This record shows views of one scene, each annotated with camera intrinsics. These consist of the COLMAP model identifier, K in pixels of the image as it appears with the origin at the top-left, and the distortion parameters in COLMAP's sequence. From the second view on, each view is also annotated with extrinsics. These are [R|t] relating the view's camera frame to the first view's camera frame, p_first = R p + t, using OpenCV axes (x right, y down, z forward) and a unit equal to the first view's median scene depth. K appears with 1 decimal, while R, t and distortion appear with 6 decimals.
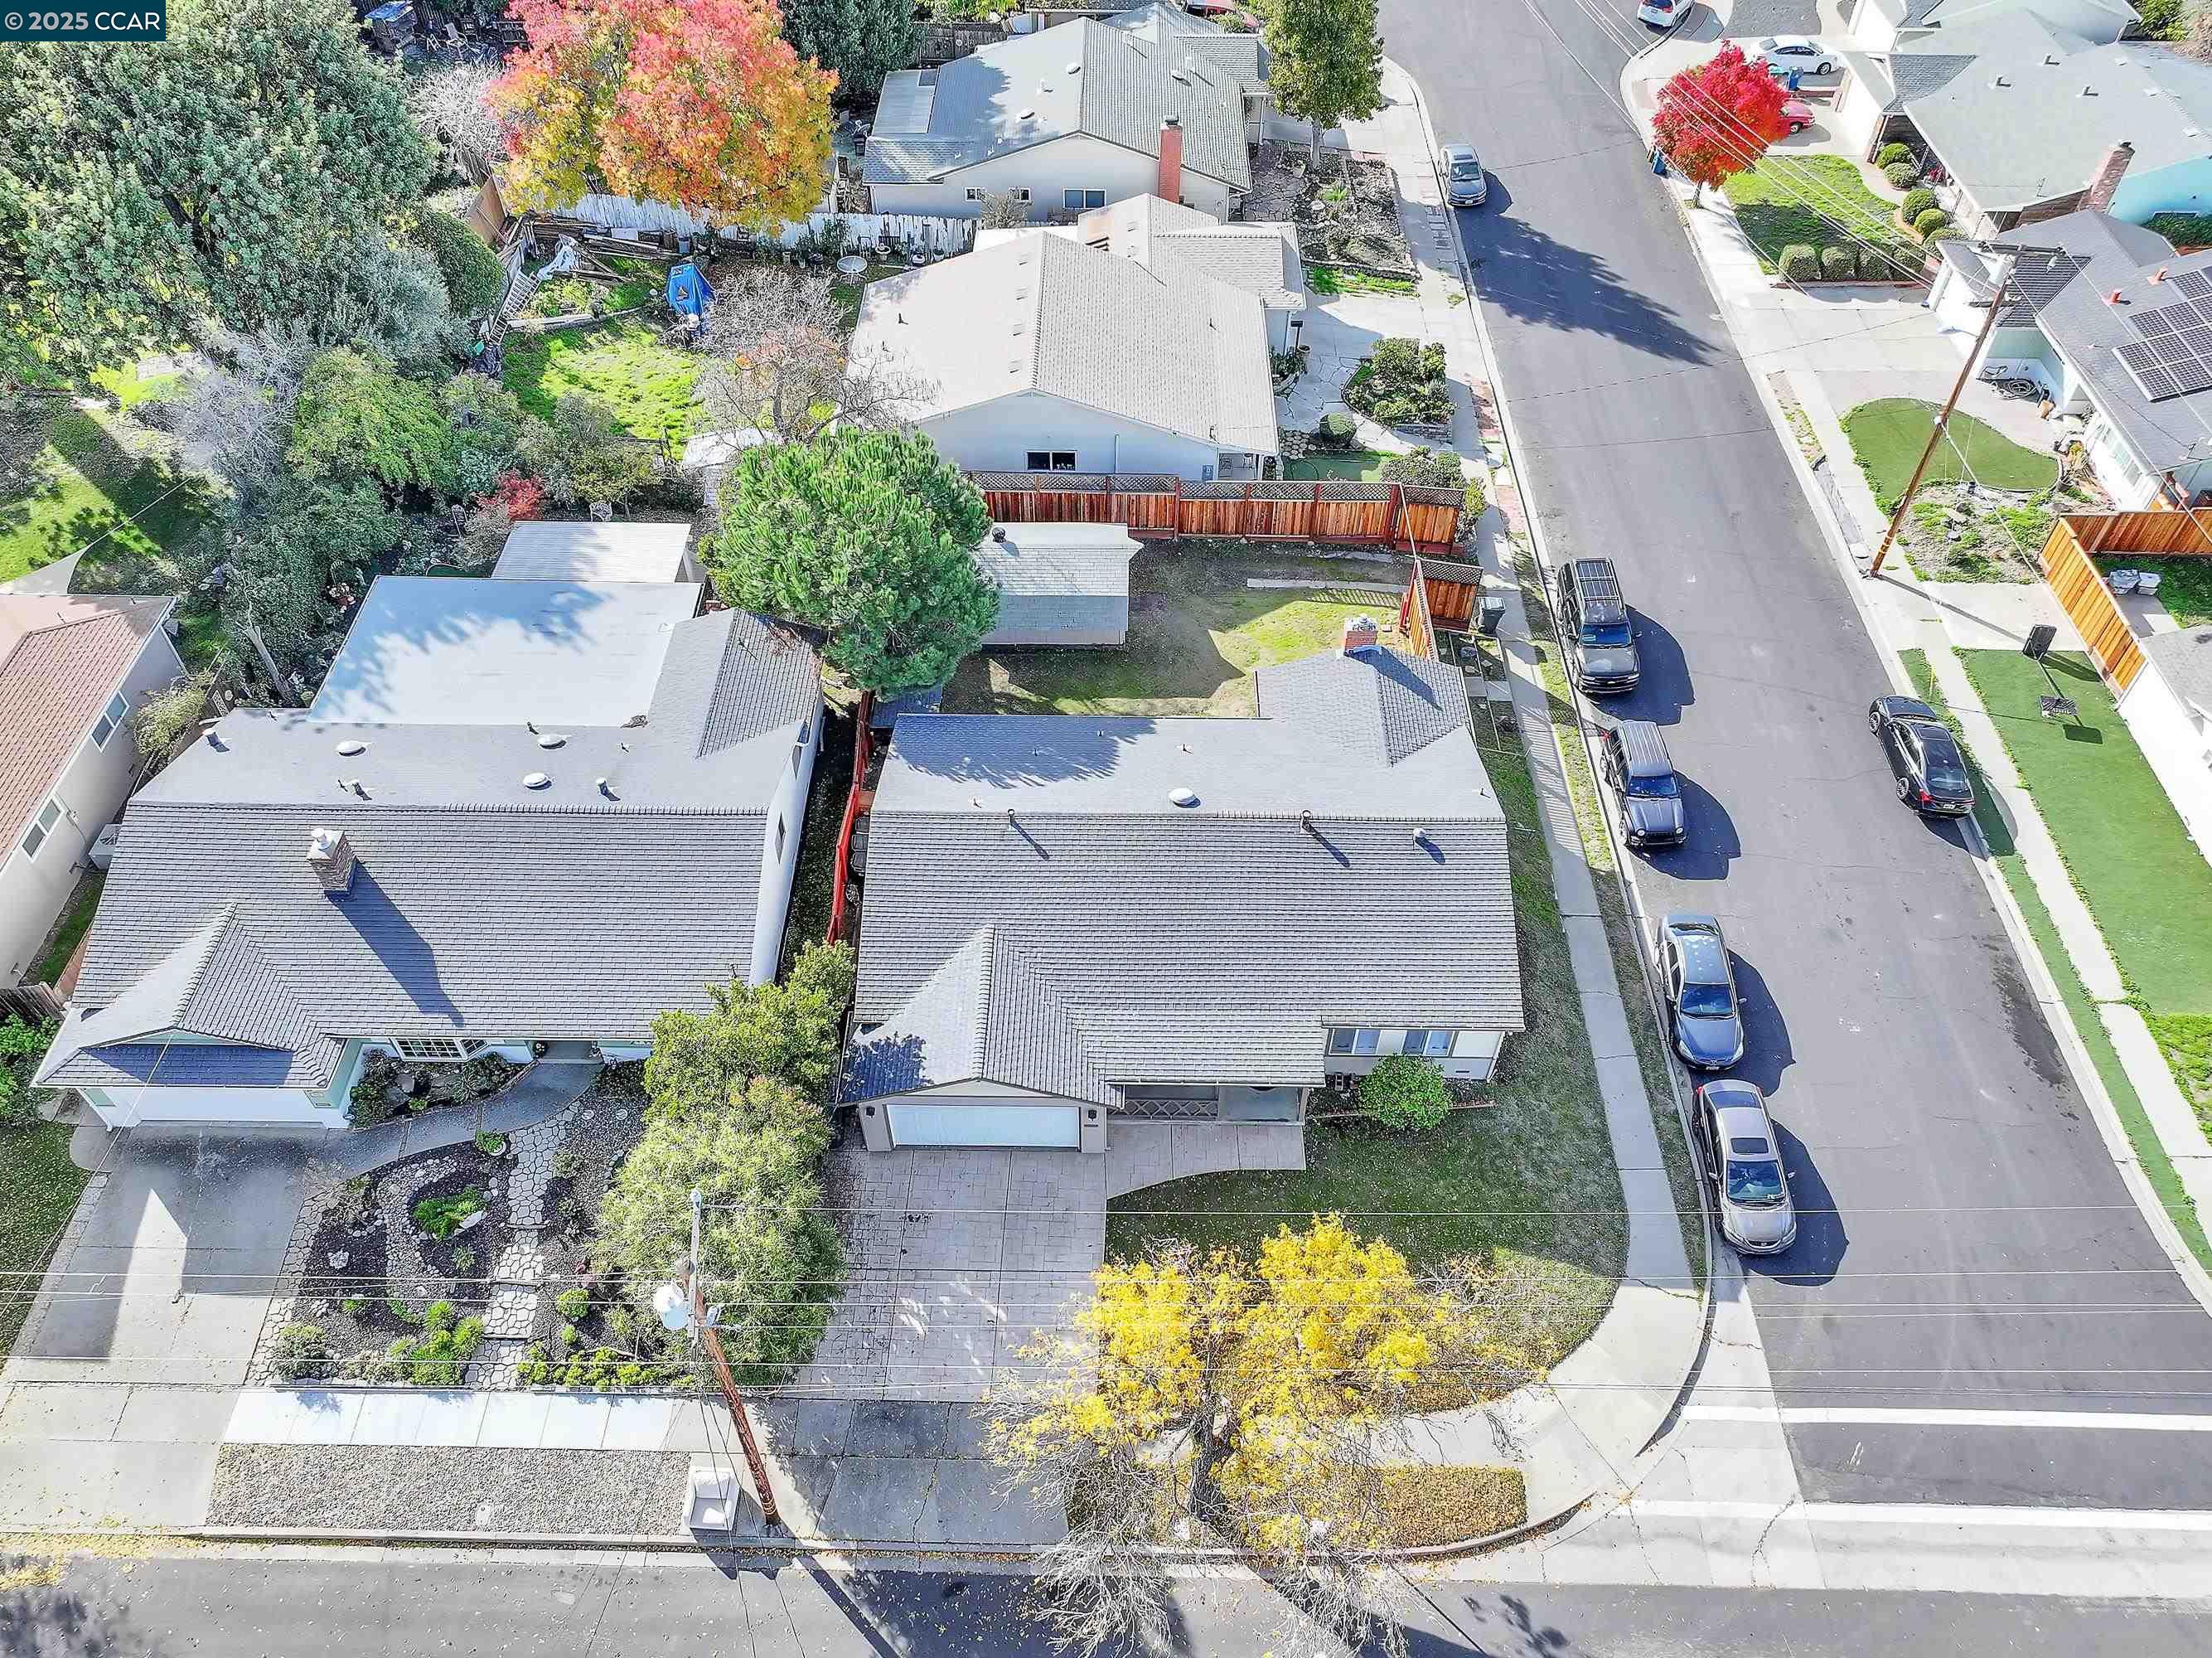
lens RADIAL K [[1596.9, 0, 1115.4], [0, 1596.9, 820.3], [0, 0, 1]] dist [0.002244, 0.007494]
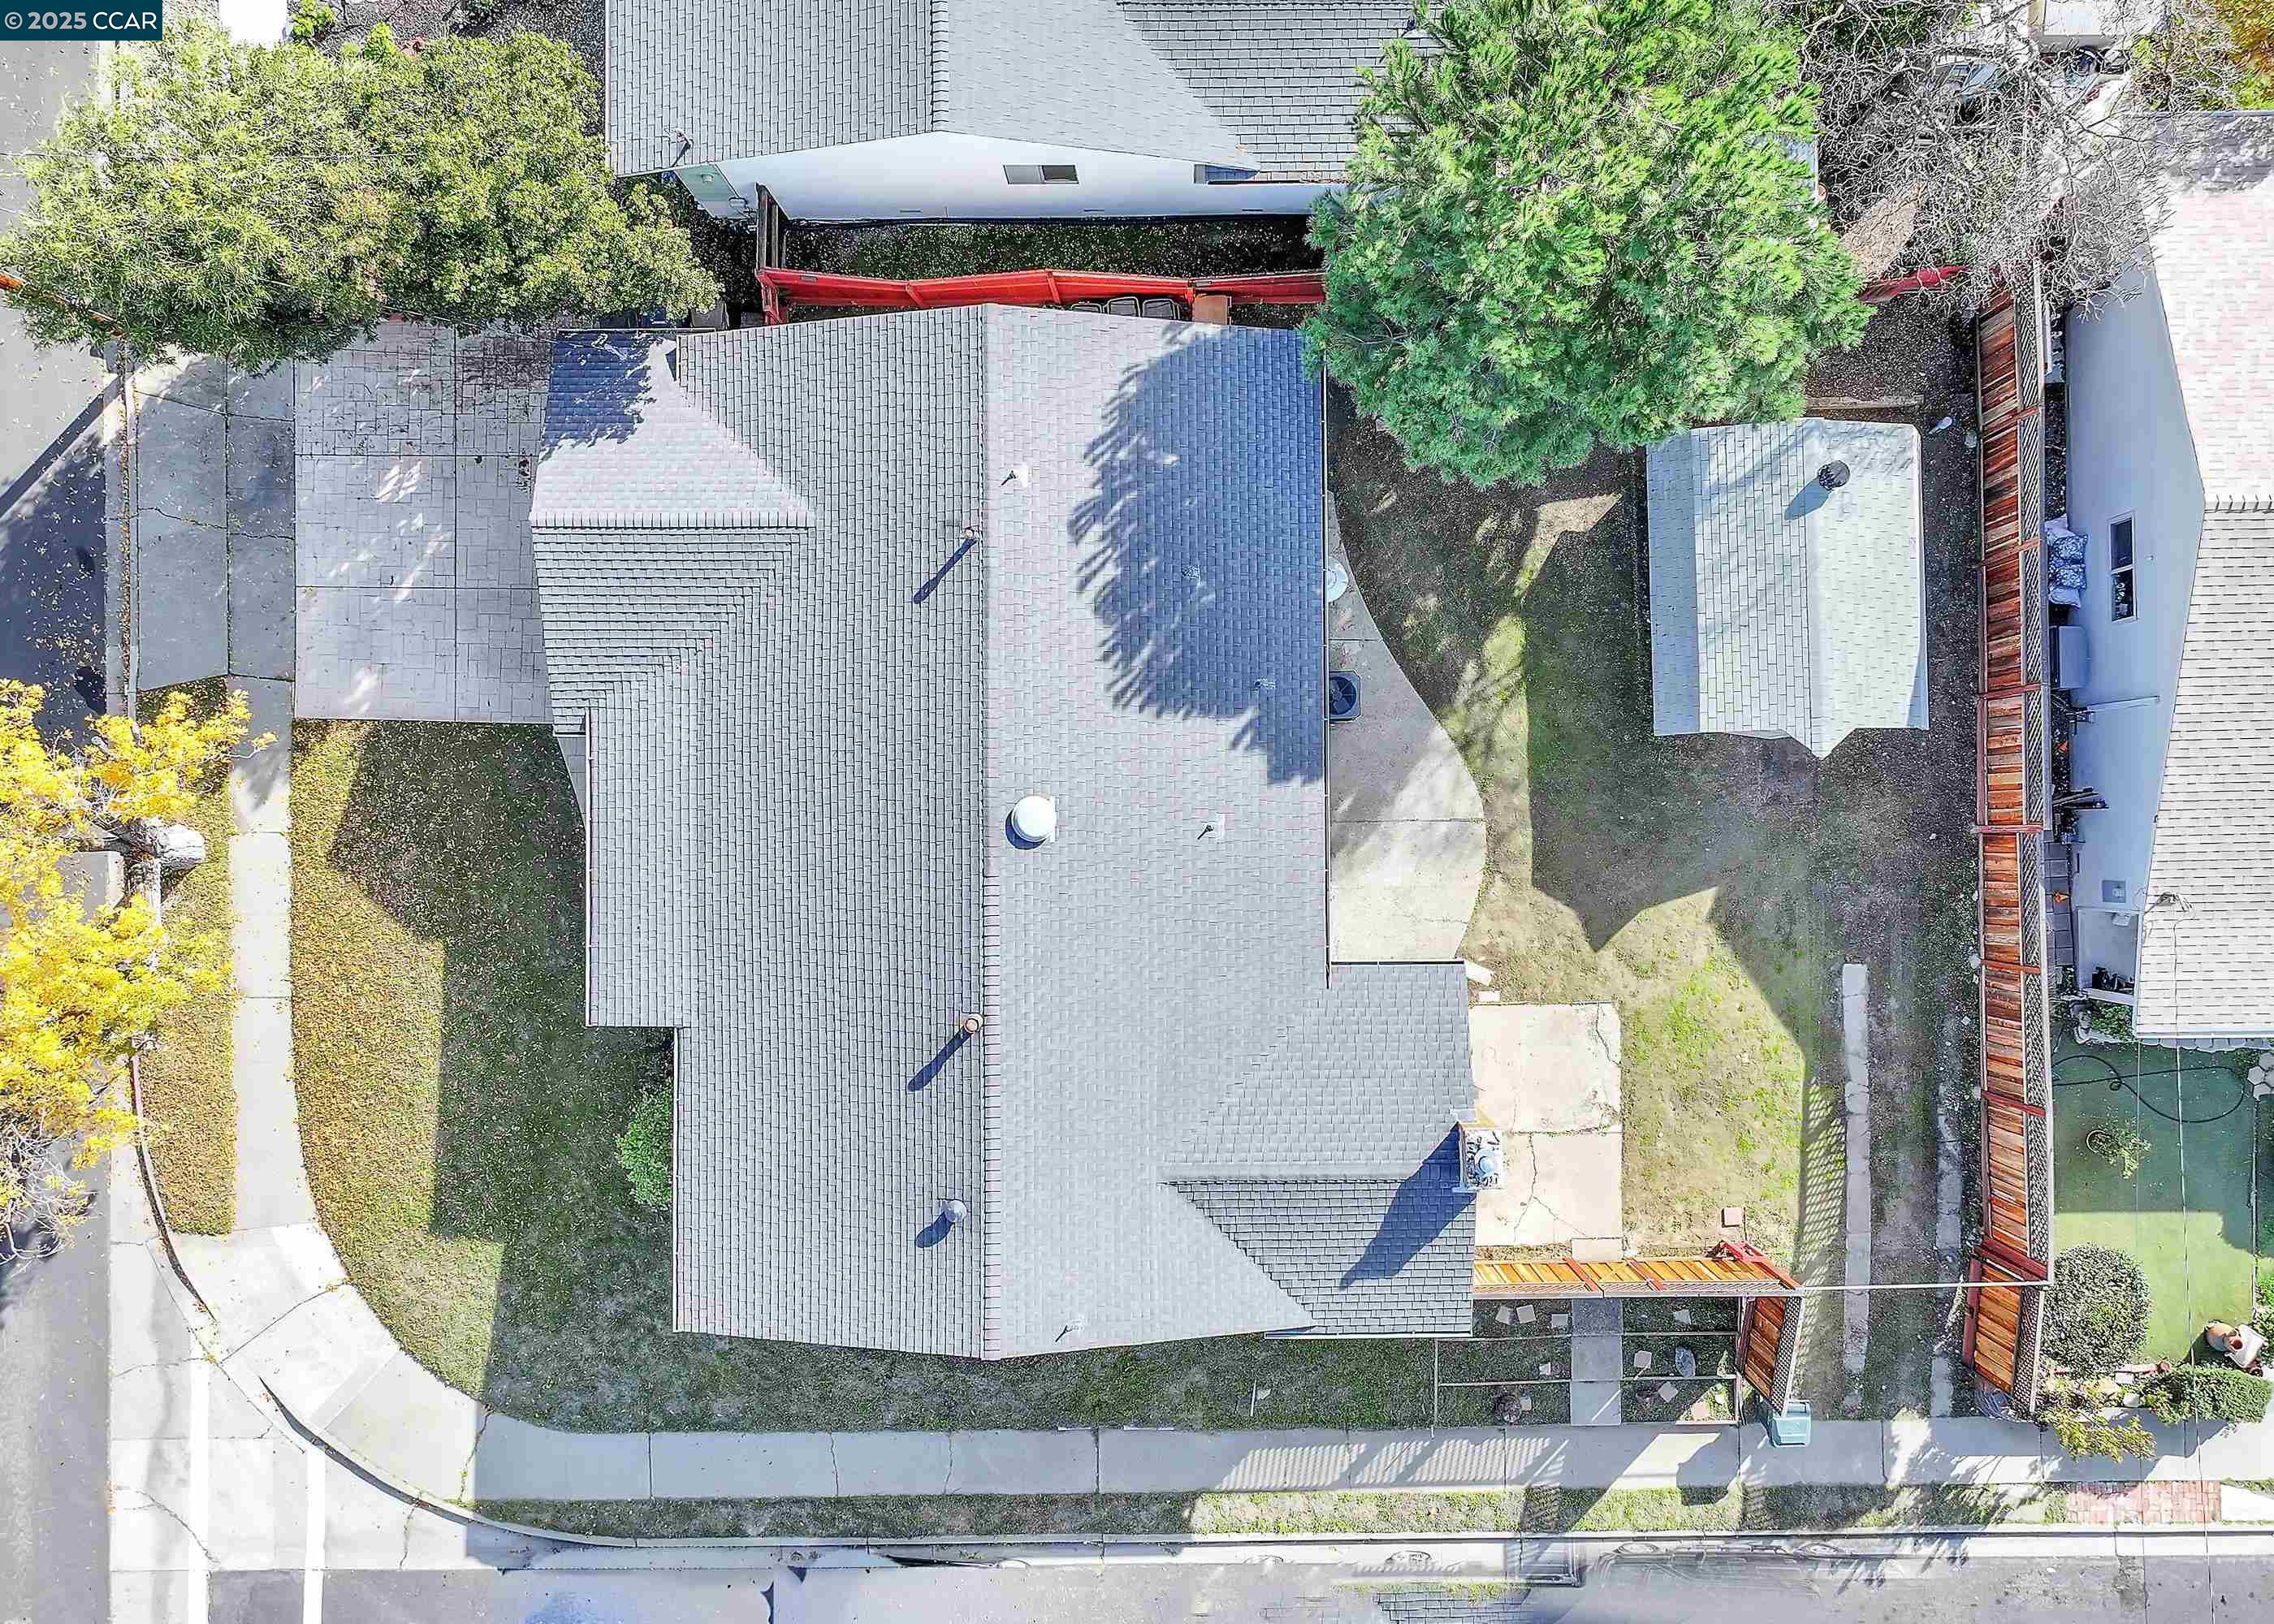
lens RADIAL K [[1817.7, 0, 1219.4], [0, 1817.7, 794.7], [0, 0, 1]] dist [0.001529, 0.003205]
pose [[0.016130, 0.999336, -0.032659, 0.048015], [-0.746765, 0.033760, 0.664231, -0.443942], [0.664893, 0.013675, 0.746814, 0.463678]]
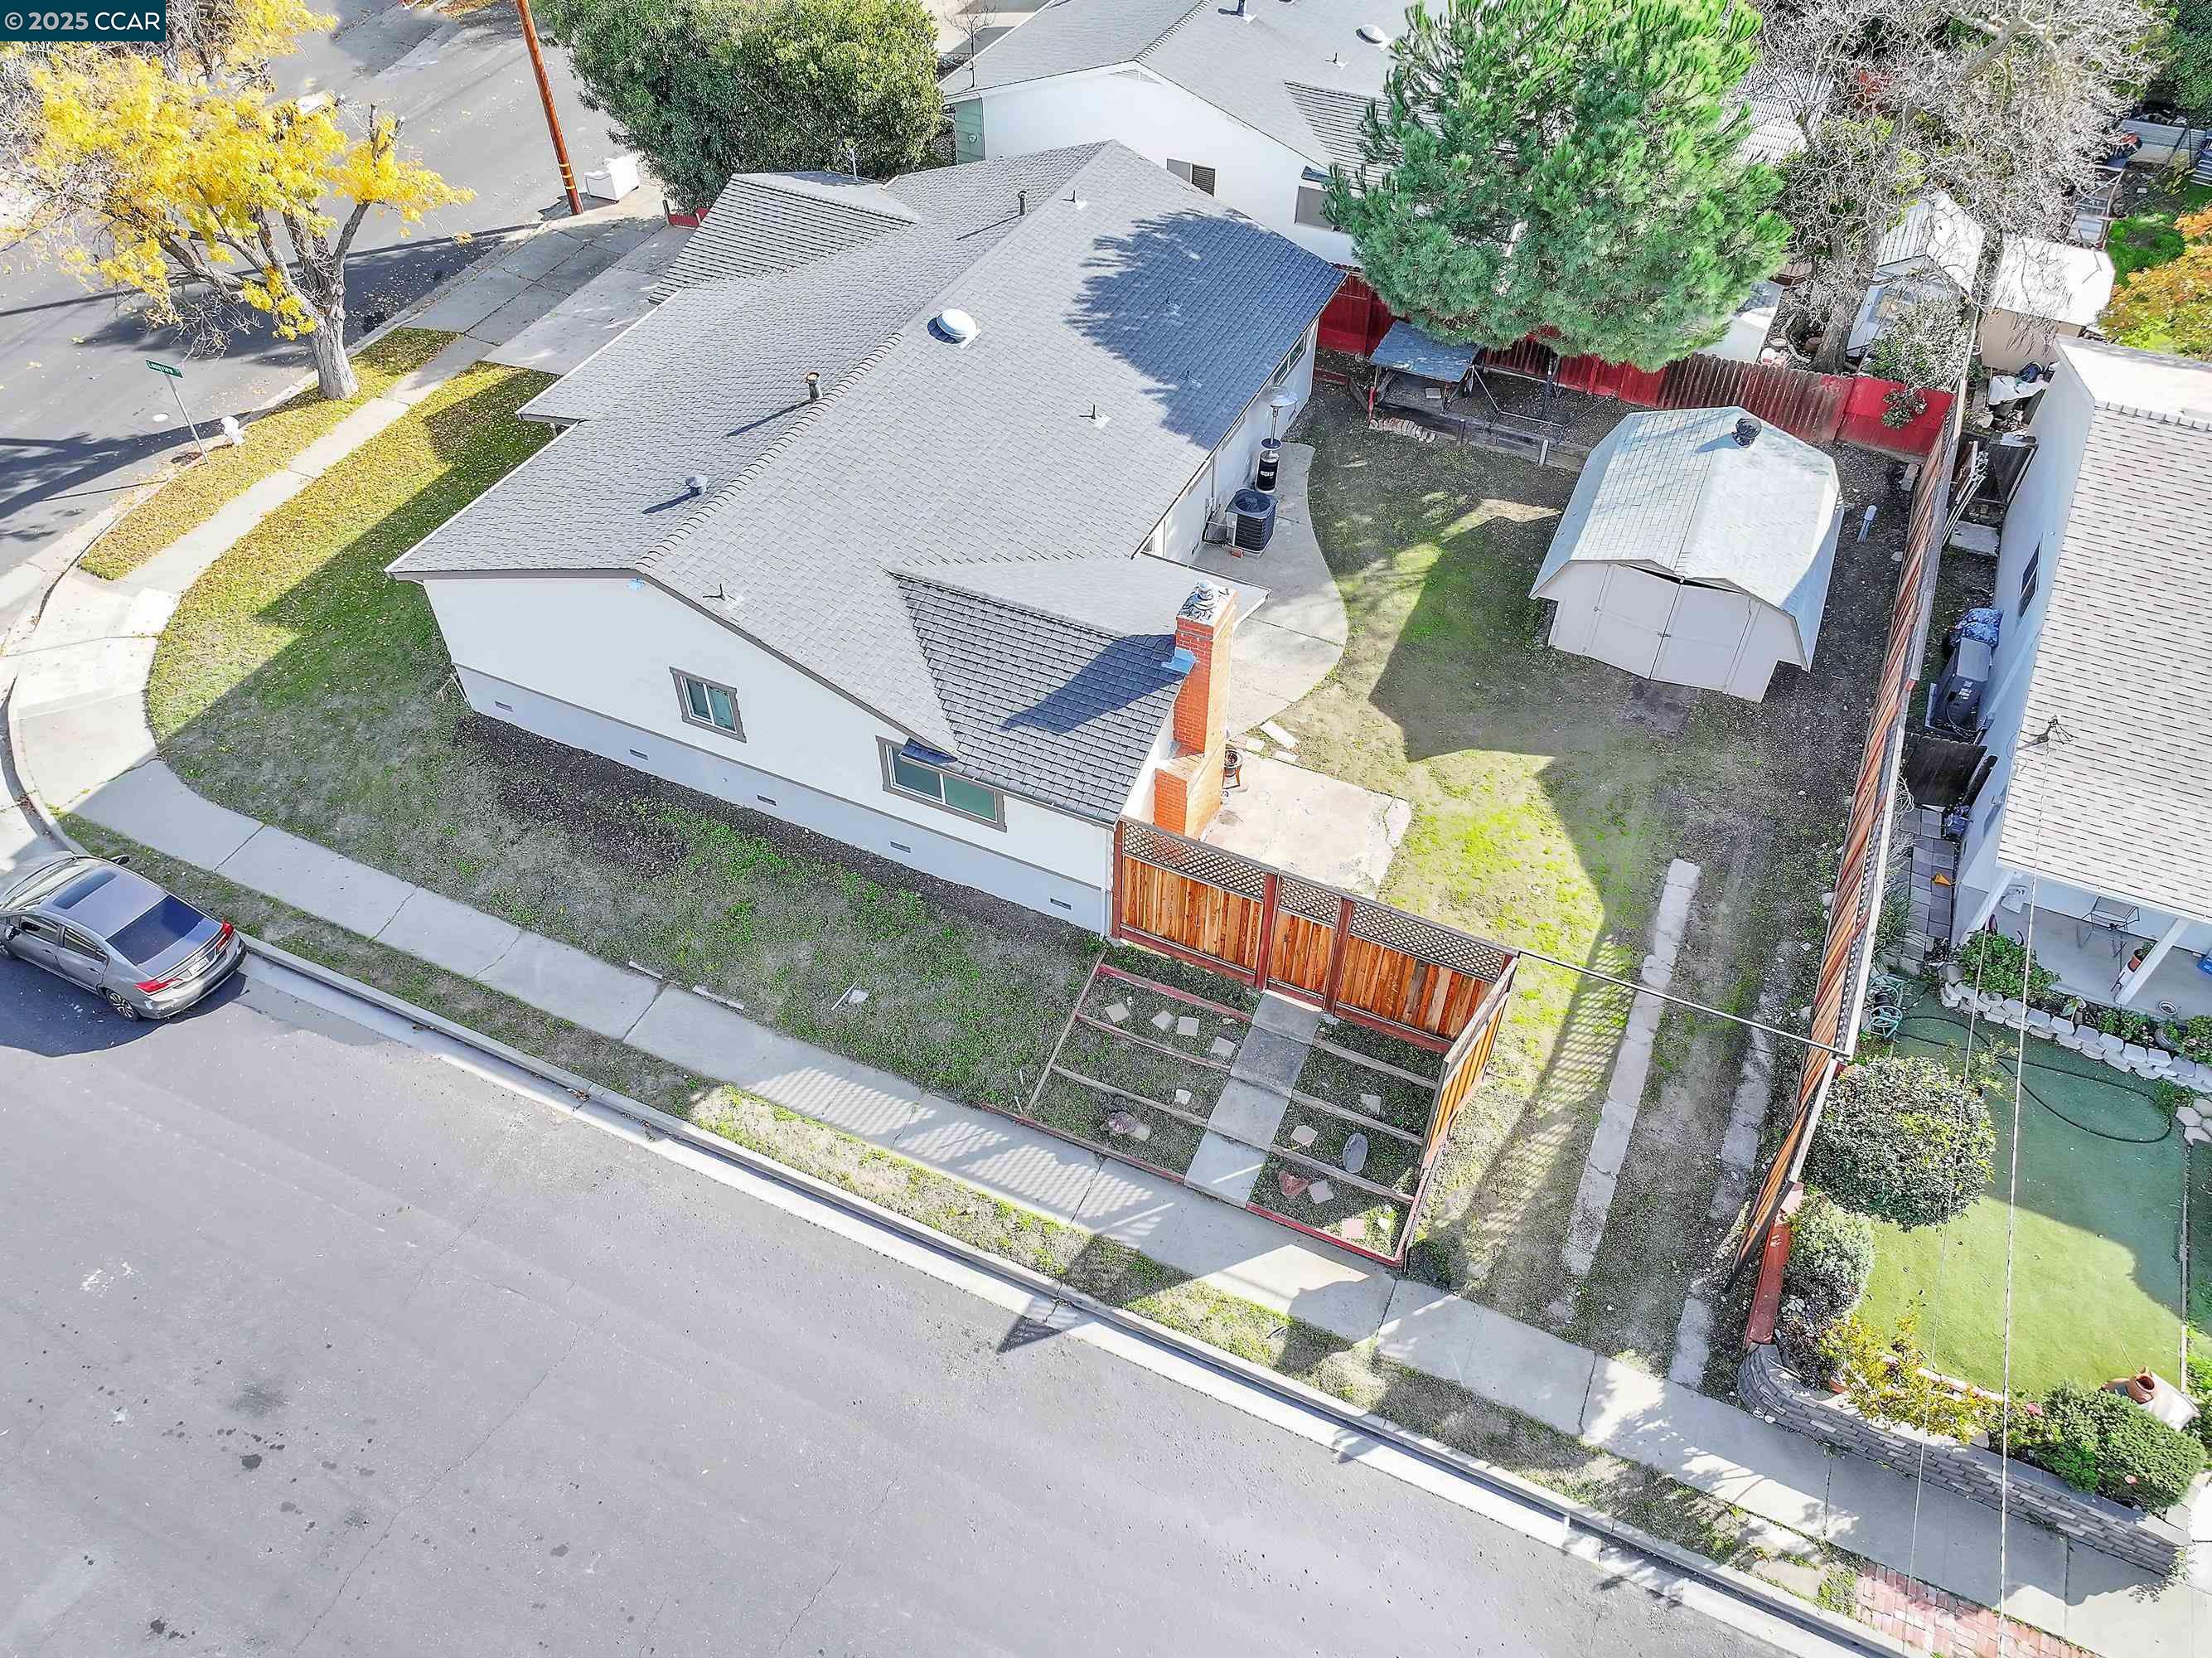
lens RADIAL K [[1596.9, 0, 1115.4], [0, 1596.9, 820.3], [0, 0, 1]] dist [0.002244, 0.007494]
pose [[-0.409931, 0.646638, -0.643286, 0.500418], [-0.683126, 0.249675, 0.686295, -0.404246], [0.604397, 0.720779, 0.339386, 0.826730]]
